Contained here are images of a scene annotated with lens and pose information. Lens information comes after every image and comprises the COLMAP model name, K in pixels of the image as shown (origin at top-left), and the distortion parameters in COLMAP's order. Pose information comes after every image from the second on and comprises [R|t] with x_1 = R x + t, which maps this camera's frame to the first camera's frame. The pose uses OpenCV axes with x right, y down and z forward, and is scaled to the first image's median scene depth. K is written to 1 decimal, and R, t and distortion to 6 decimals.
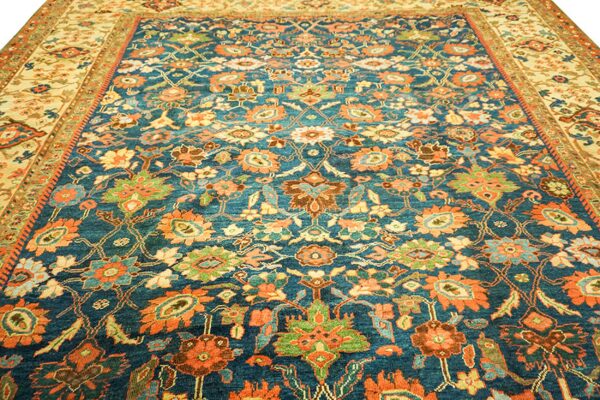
lens RADIAL K [[419.6, 0, 297.9], [0, 419.6, 189.4], [0, 0, 1]] dist [-0.029262, 0.014490]
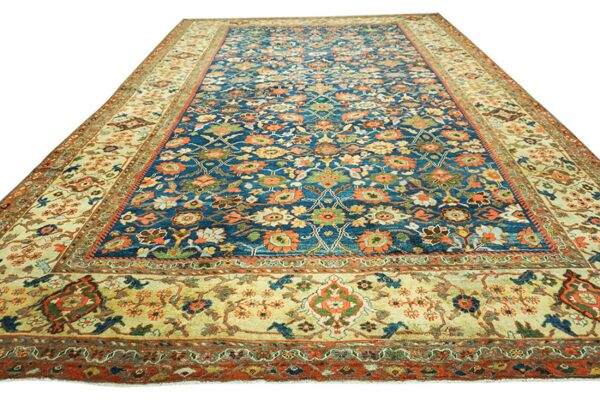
lens RADIAL K [[398.5, 0, 300.6], [0, 398.5, 204.7], [0, 0, 1]] dist [-0.041308, 0.032043]
pose [[0.999796, -0.005065, -0.019552, -0.026116], [0.001757, 0.986186, -0.165632, 1.316736], [0.020121, 0.165564, 0.985994, -1.253894]]
